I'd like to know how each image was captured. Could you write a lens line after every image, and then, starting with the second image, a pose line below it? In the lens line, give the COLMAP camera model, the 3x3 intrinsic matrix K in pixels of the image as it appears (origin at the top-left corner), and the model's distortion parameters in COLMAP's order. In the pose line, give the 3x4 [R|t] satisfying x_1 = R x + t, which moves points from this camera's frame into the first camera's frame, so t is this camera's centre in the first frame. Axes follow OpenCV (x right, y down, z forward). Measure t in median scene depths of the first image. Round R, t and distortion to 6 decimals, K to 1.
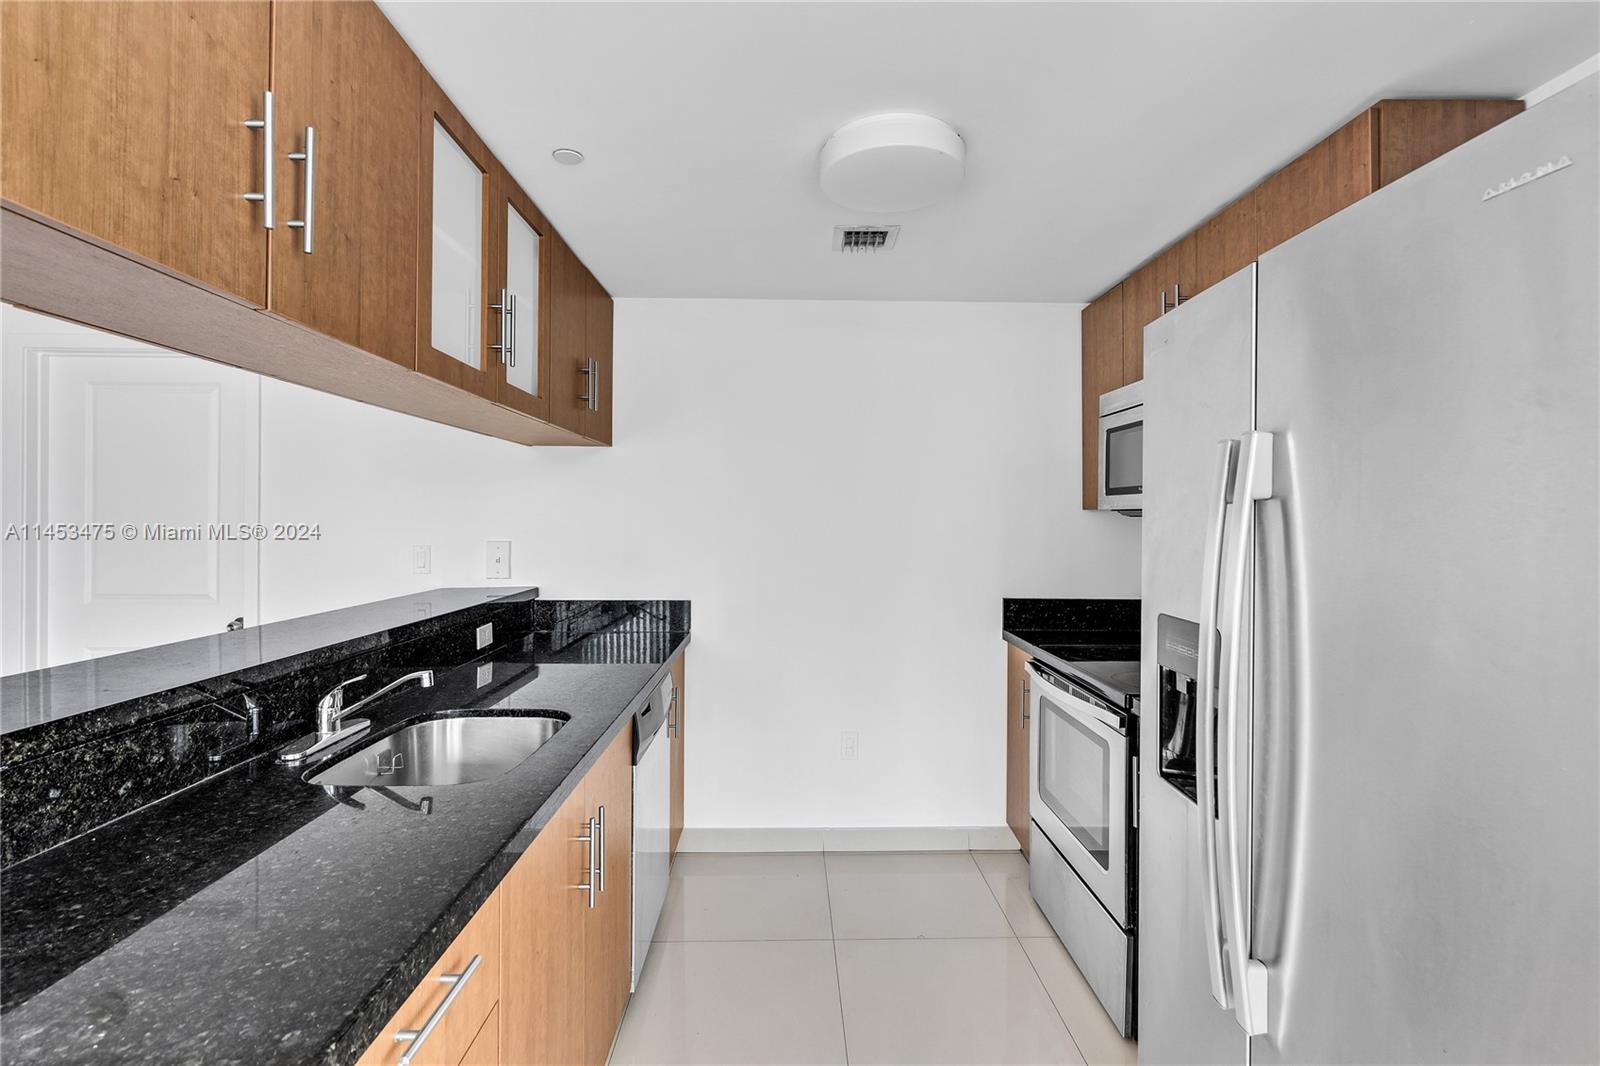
lens RADIAL K [[740.8, 0, 799.3], [0, 740.8, 519.7], [0, 0, 1]] dist [0.000128, -0.000192]
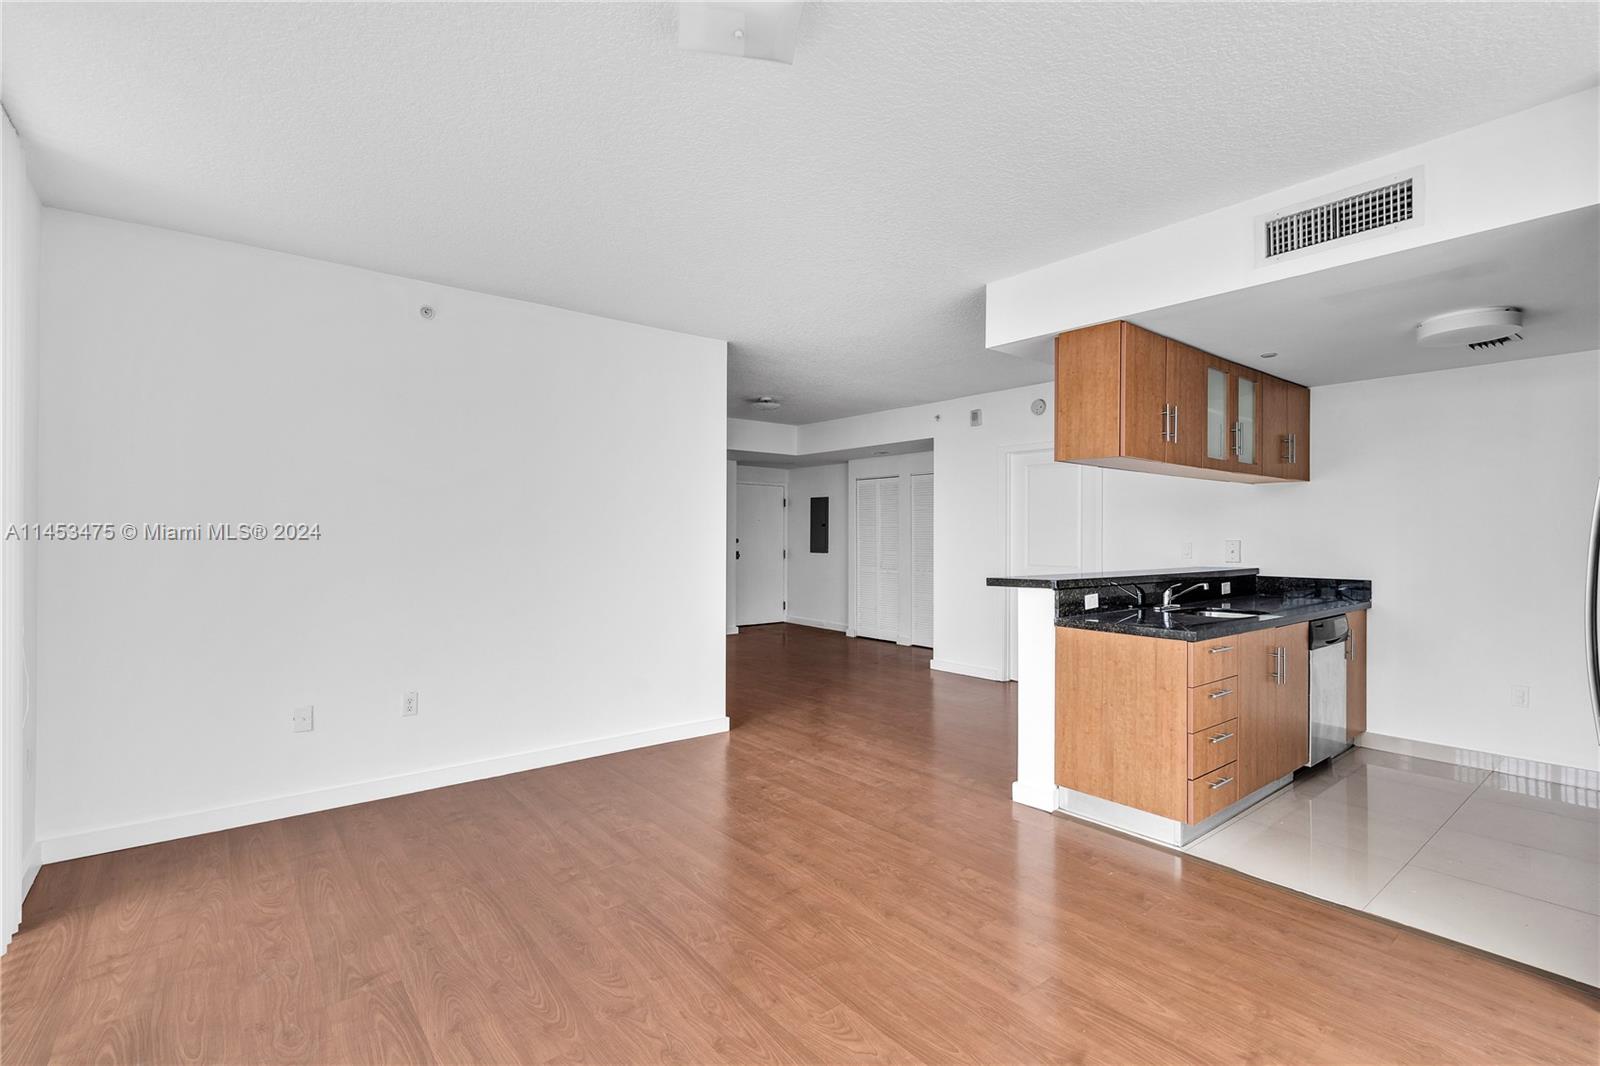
lens RADIAL K [[740.8, 0, 798.0], [0, 740.8, 530.3], [0, 0, 1]] dist [0.000128, -0.000192]
pose [[0.615209, -0.009006, -0.788313, 0.501308], [-0.001630, 0.999918, -0.012695, 0.043070], [0.788362, 0.009095, 0.615144, -1.301804]]
